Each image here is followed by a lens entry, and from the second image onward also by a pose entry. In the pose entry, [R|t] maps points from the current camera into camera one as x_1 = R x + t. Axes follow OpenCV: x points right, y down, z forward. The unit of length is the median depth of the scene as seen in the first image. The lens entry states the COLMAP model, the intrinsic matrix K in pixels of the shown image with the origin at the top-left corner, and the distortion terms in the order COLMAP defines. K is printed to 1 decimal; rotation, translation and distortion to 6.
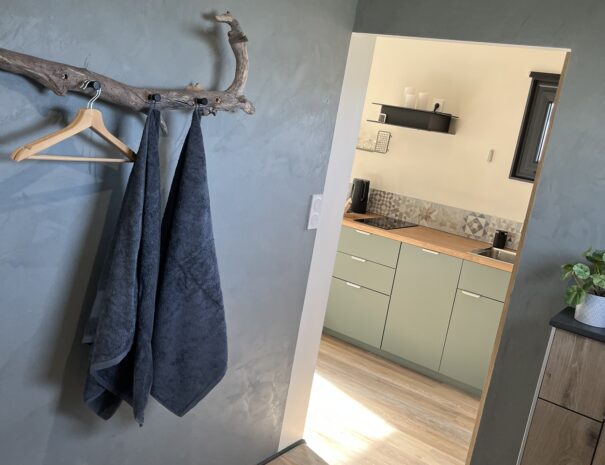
lens RADIAL K [[605.2, 0, 302.5], [0, 605.2, 232.5], [0, 0, 1]] dist [0.020987, 0.004783]
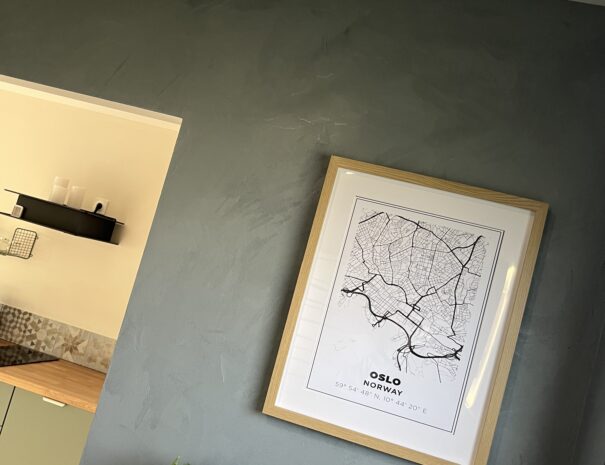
lens RADIAL K [[605.2, 0, 302.5], [0, 605.2, 232.5], [0, 0, 1]] dist [0.020987, 0.004783]
pose [[0.905693, 0.121230, 0.406232, 0.139652], [-0.043438, 0.979734, -0.195534, -0.031436], [-0.421704, 0.159448, 0.892604, 0.182821]]
